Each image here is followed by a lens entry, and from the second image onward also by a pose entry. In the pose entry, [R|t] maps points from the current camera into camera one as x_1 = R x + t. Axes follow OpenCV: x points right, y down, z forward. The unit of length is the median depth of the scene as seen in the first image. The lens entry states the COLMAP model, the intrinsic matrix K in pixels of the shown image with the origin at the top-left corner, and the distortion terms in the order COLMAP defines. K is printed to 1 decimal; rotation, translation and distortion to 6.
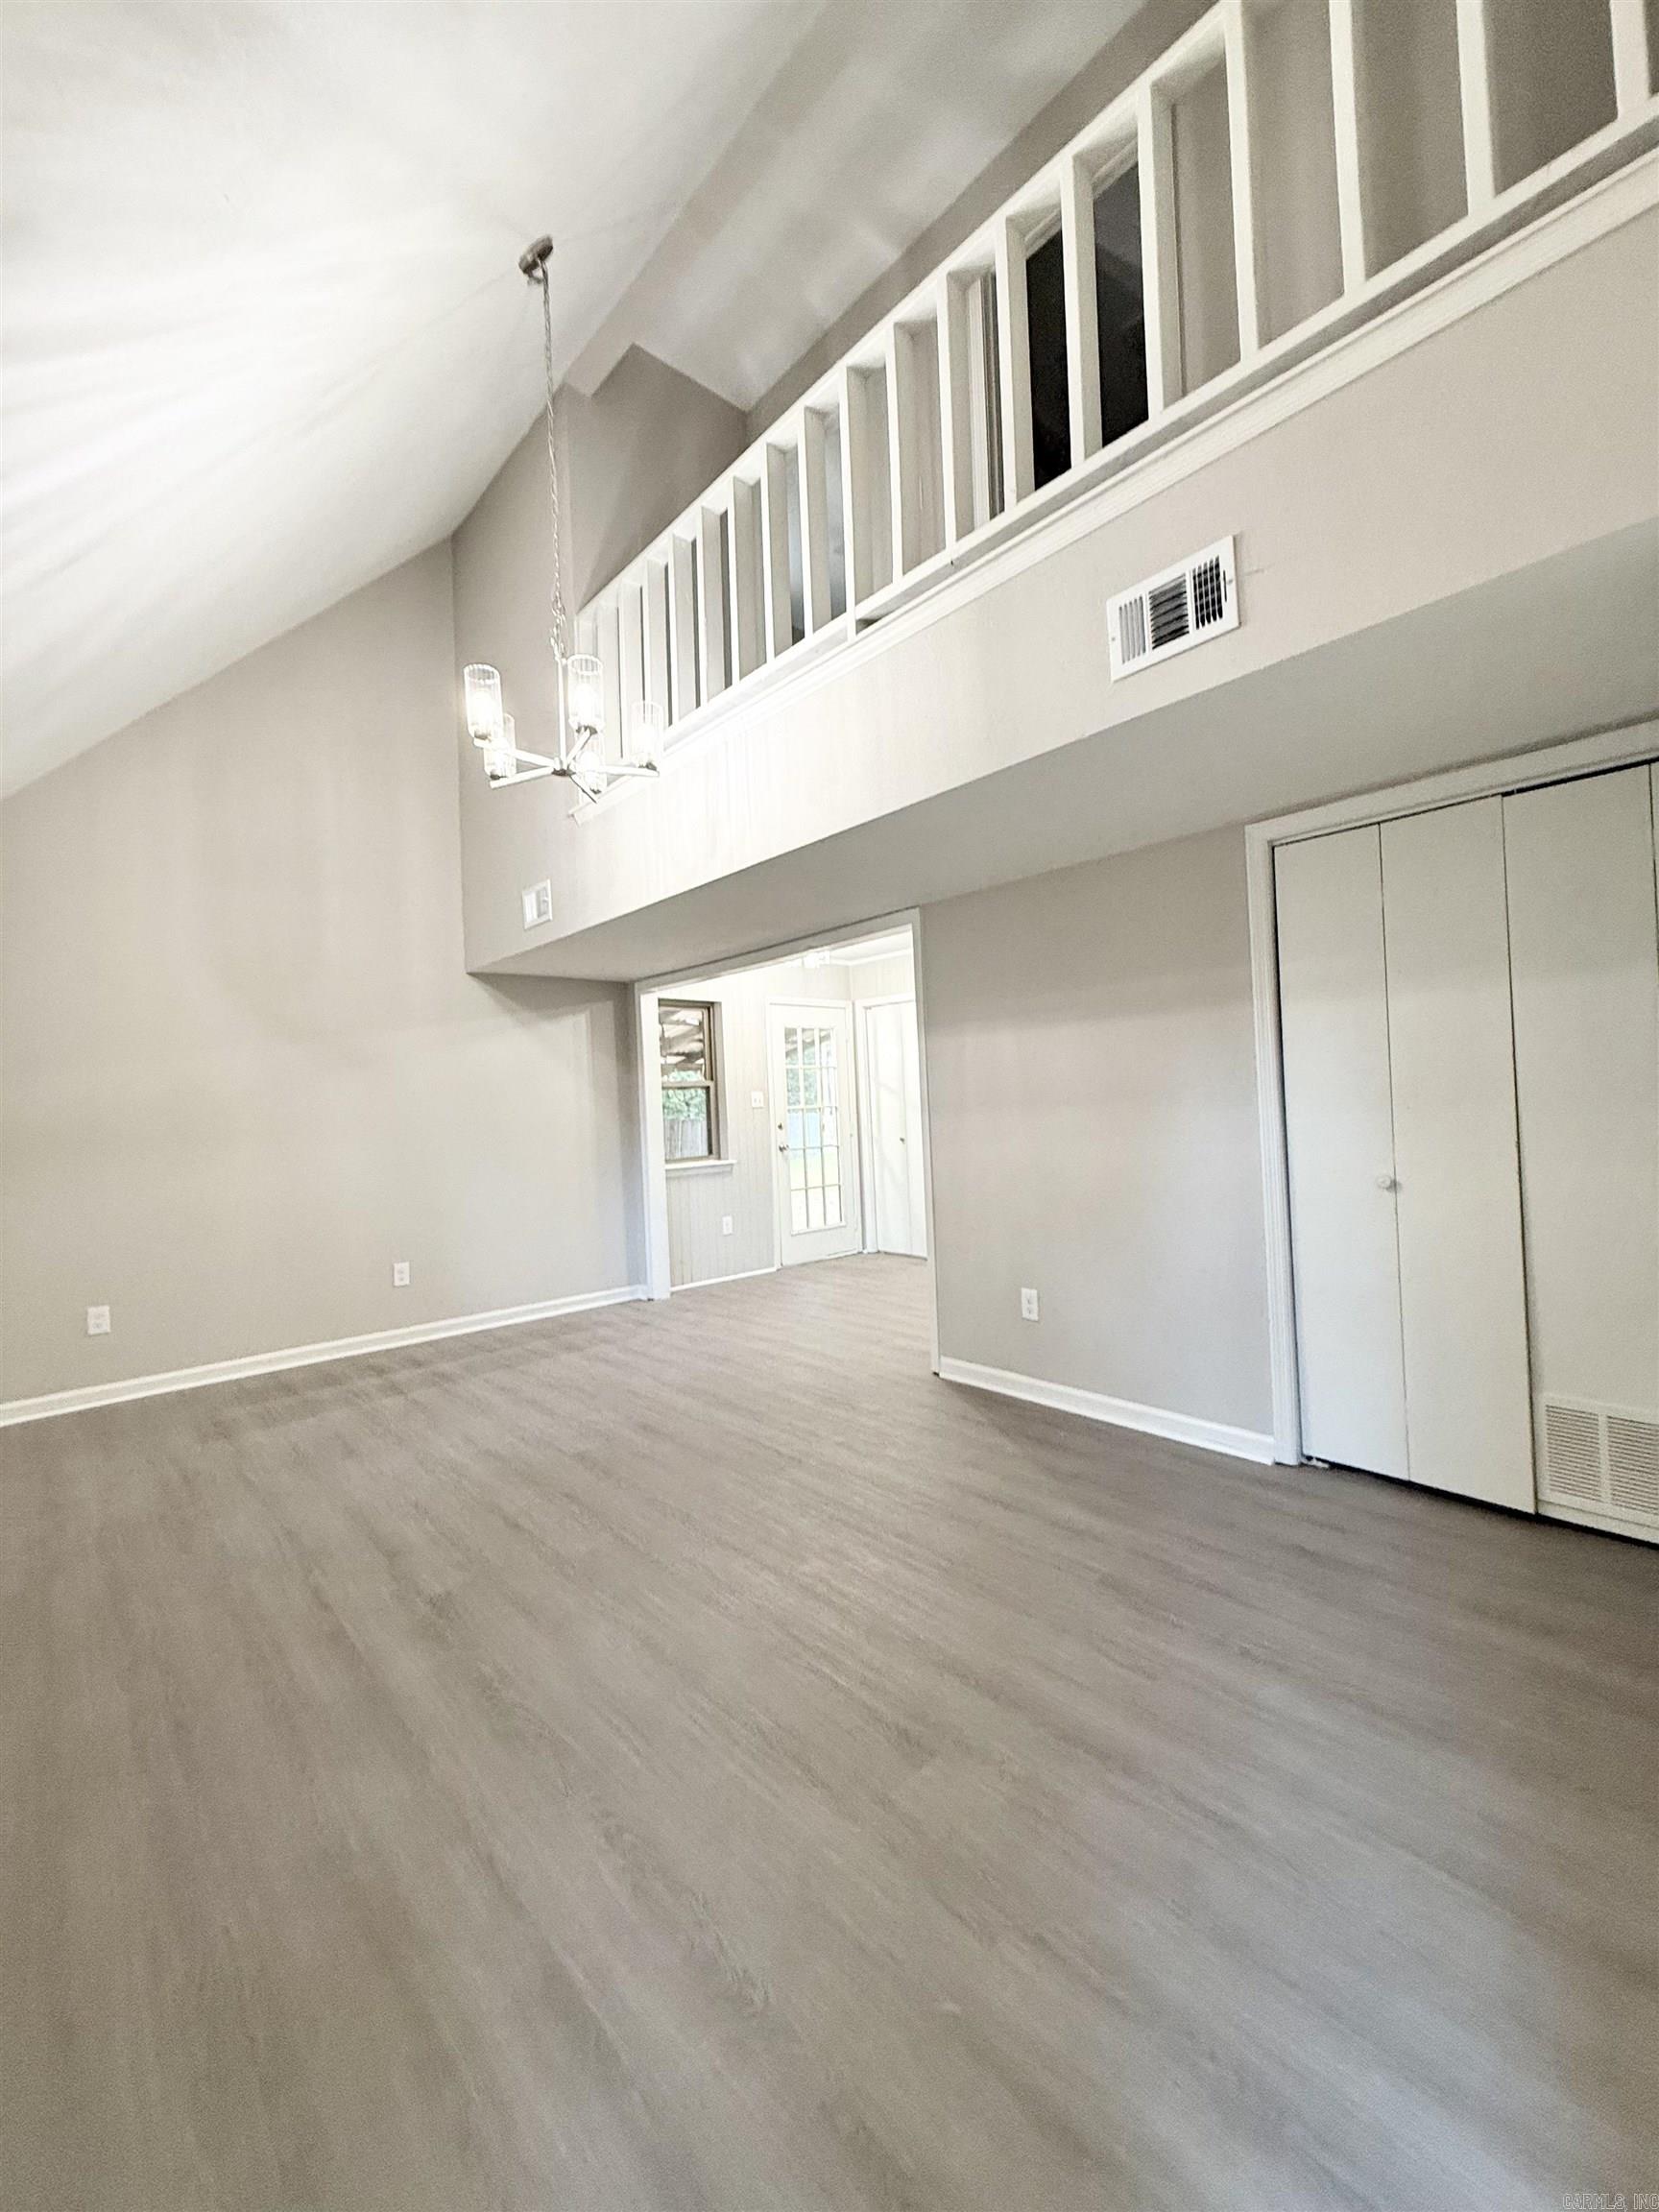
lens RADIAL K [[878.8, 0, 823.0], [0, 878.8, 1089.1], [0, 0, 1]] dist [0.002447, -0.000178]
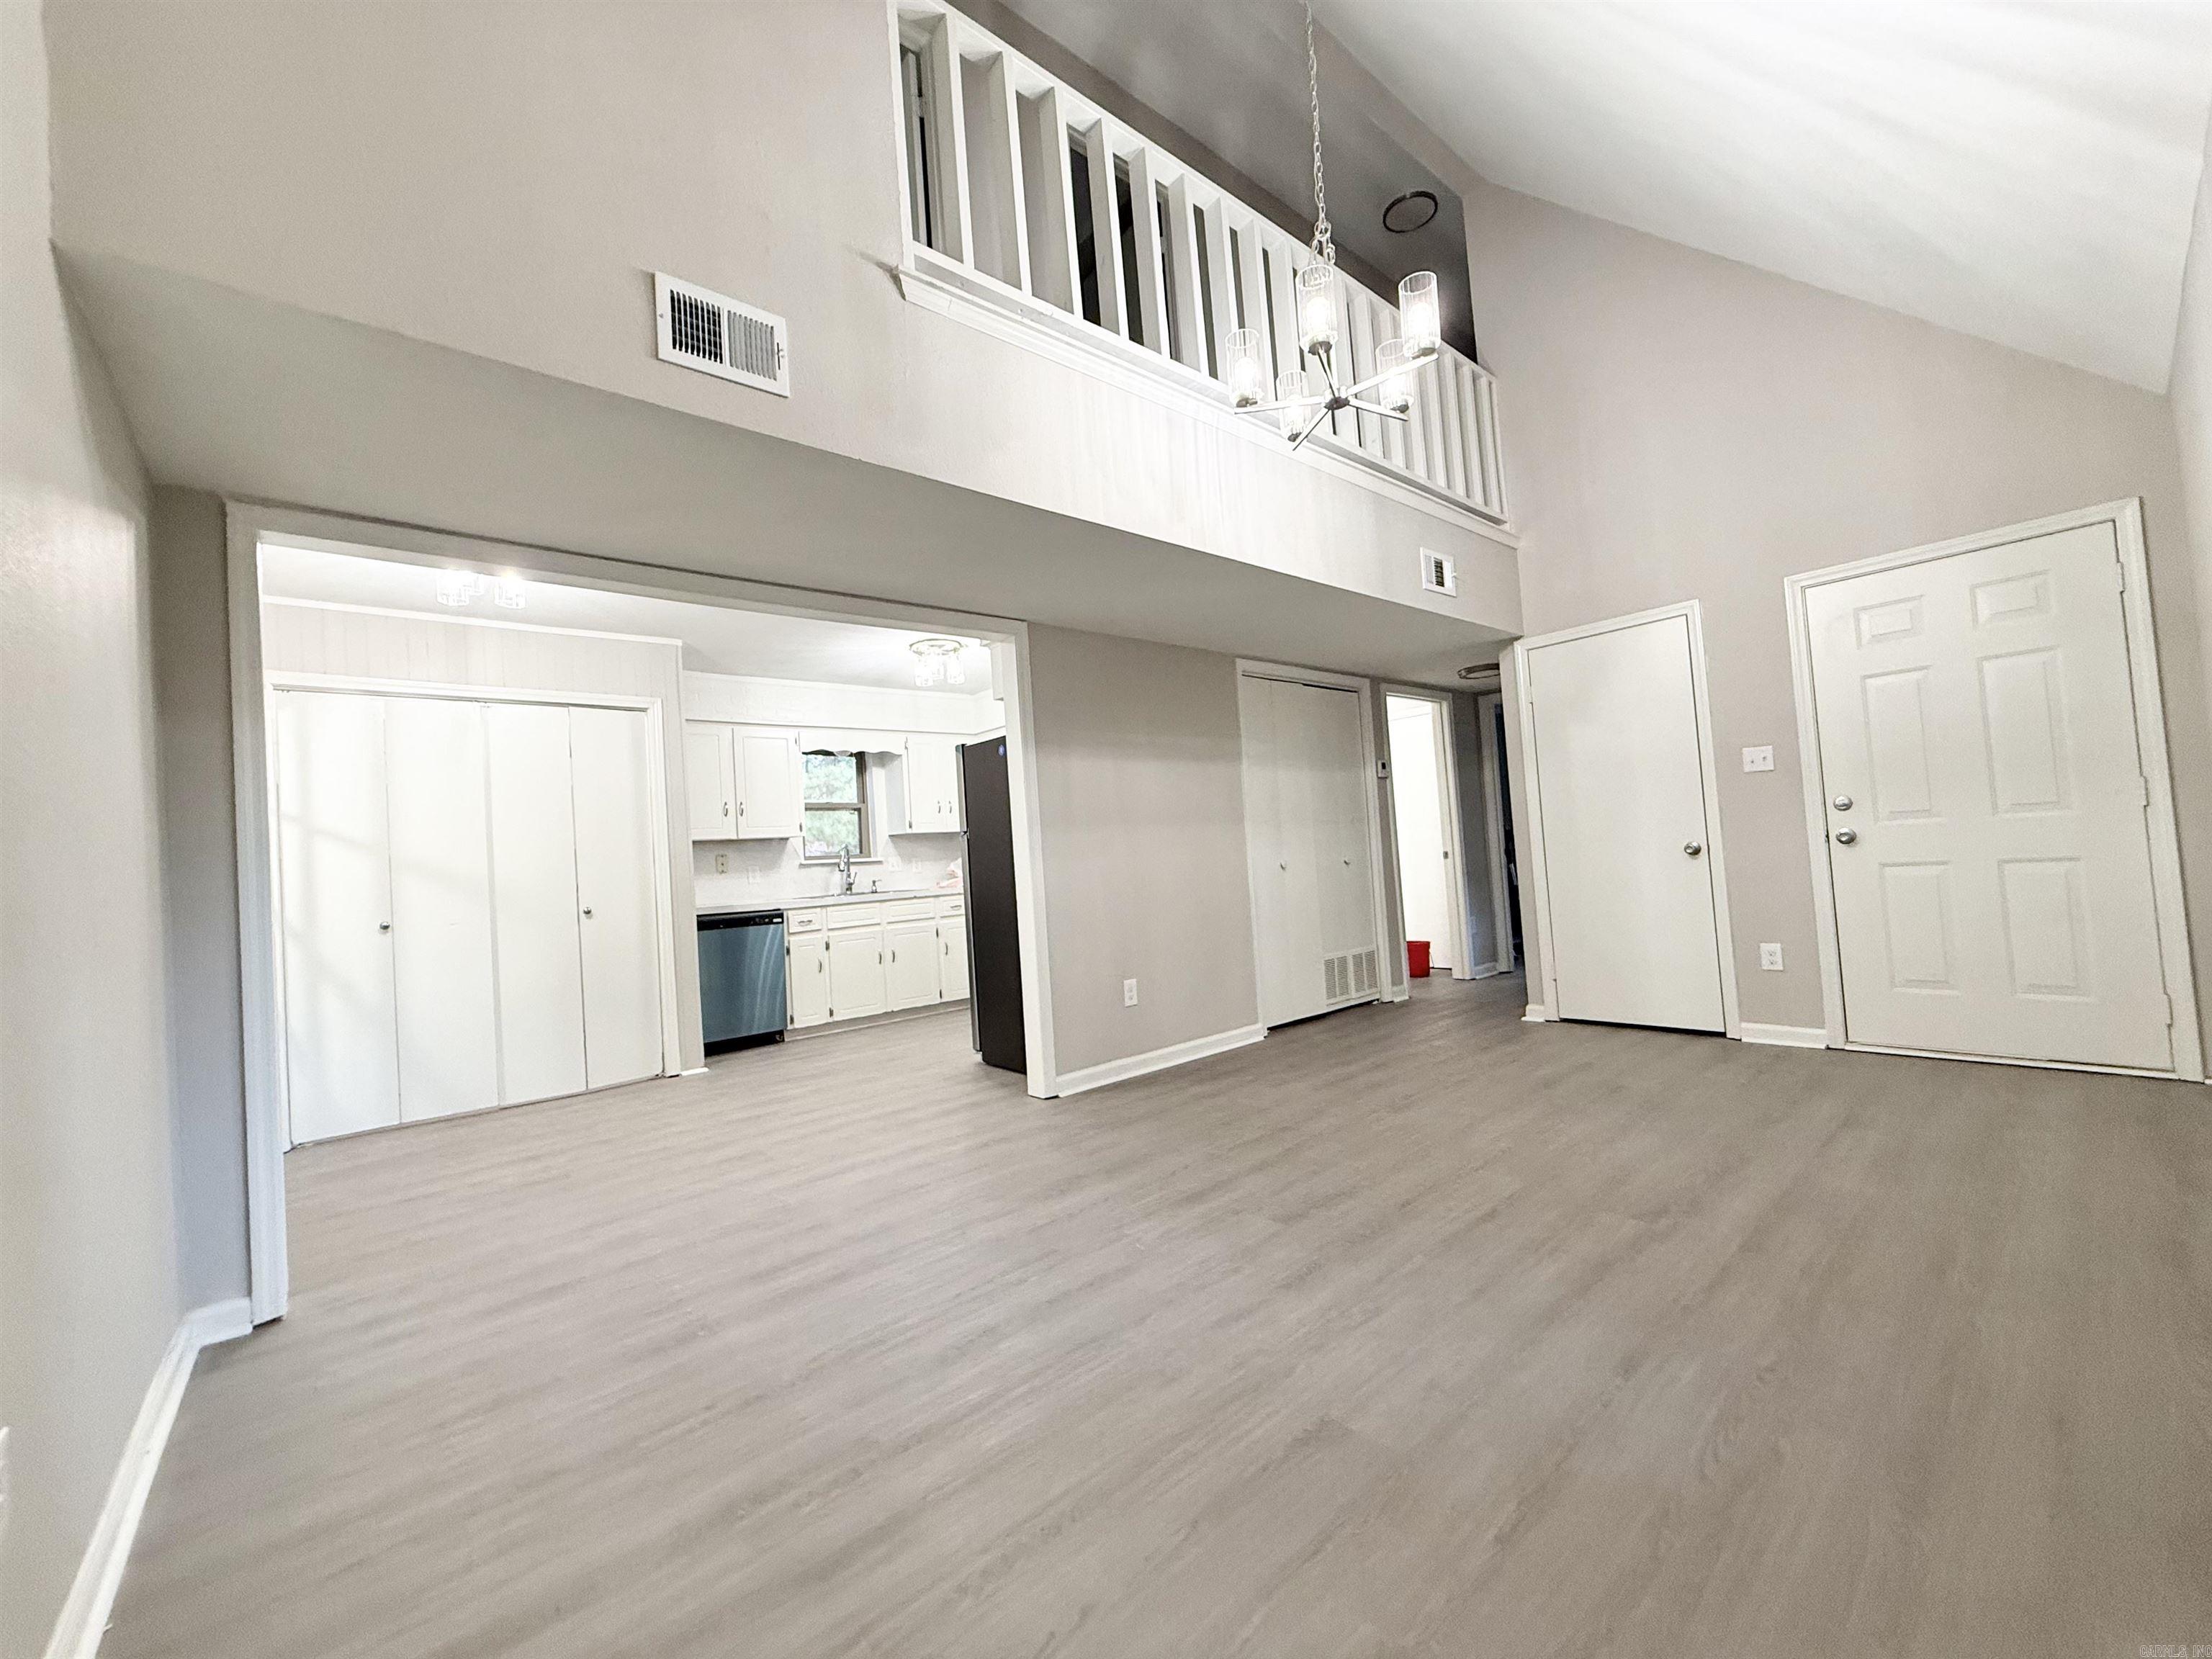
lens RADIAL K [[878.8, 0, 1097.9], [0, 878.8, 829.8], [0, 0, 1]] dist [0.002447, -0.000178]
pose [[0.021200, 0.074672, 0.996983, -1.043598], [0.045296, 0.996111, -0.075570, 0.126373], [-0.998749, 0.046761, 0.017735, 1.110991]]
